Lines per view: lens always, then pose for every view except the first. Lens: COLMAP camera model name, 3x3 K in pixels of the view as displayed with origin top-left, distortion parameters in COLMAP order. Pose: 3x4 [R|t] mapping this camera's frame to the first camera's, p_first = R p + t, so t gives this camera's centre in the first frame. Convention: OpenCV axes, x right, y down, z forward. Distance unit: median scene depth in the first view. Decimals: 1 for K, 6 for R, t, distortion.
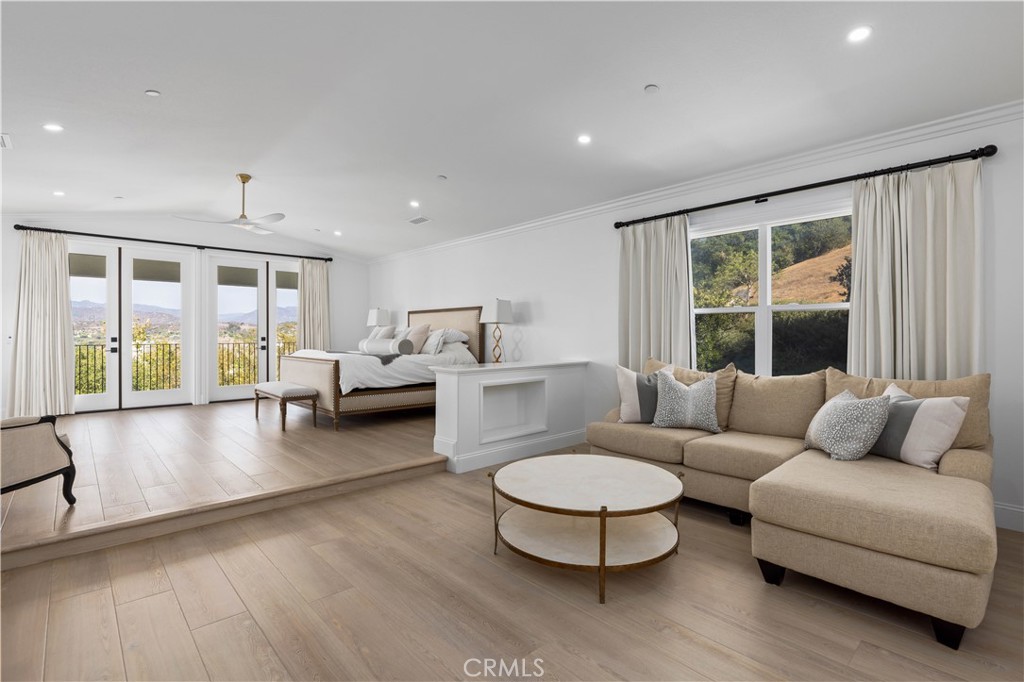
lens RADIAL K [[480.4, 0, 510.9], [0, 480.4, 336.9], [0, 0, 1]] dist [-0.008788, 0.000642]
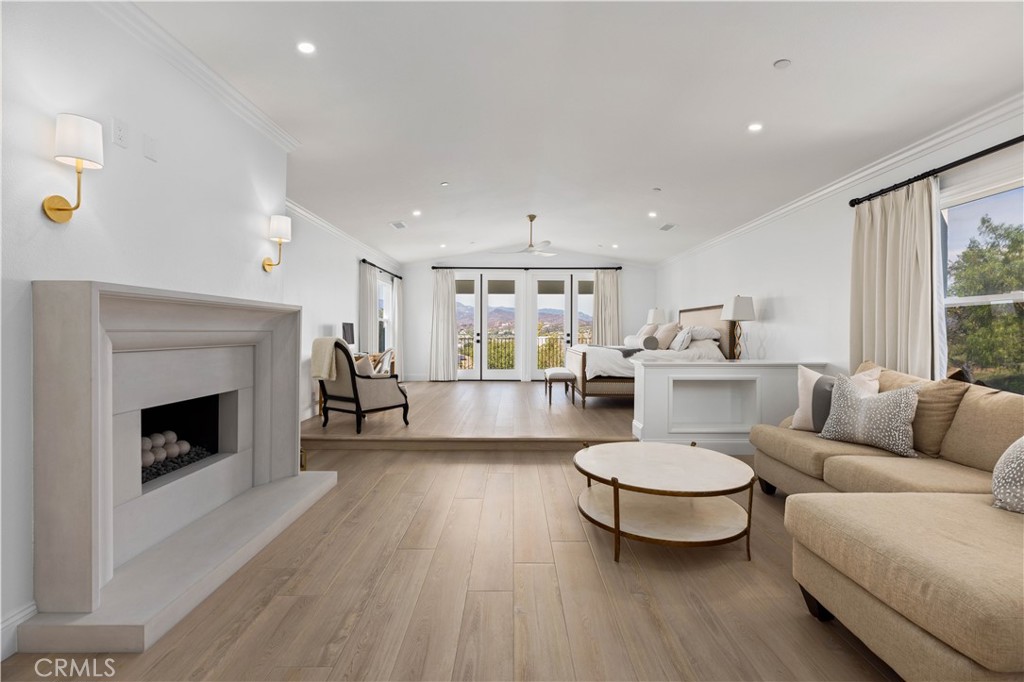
lens RADIAL K [[454.0, 0, 513.7], [0, 454.0, 335.3], [0, 0, 1]] dist [0.001658, -0.000072]
pose [[0.735584, 0.008434, -0.677381, 0.257346], [-0.006941, 0.999964, 0.004913, 0.000508], [0.677398, 0.001088, 0.735616, 0.004956]]
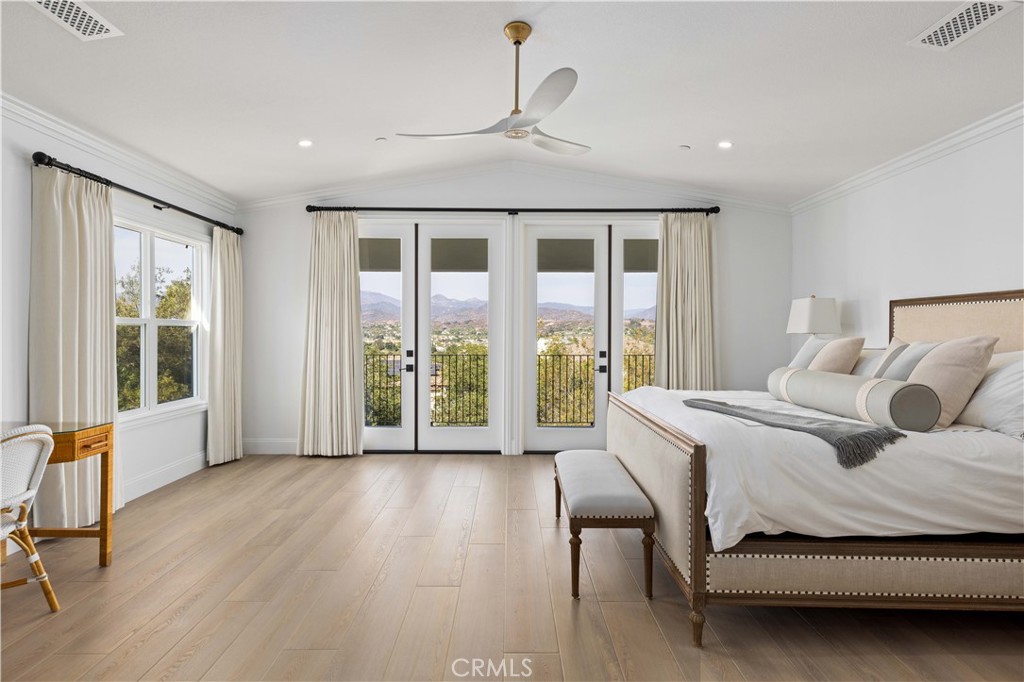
lens RADIAL K [[563.2, 0, 513.7], [0, 563.2, 336.4], [0, 0, 1]] dist [0.005066, -0.000627]
pose [[0.740930, 0.009237, -0.671518, -0.159151], [-0.006687, 0.999957, 0.006377, -0.028079], [0.671549, -0.000234, 0.740960, 0.512547]]
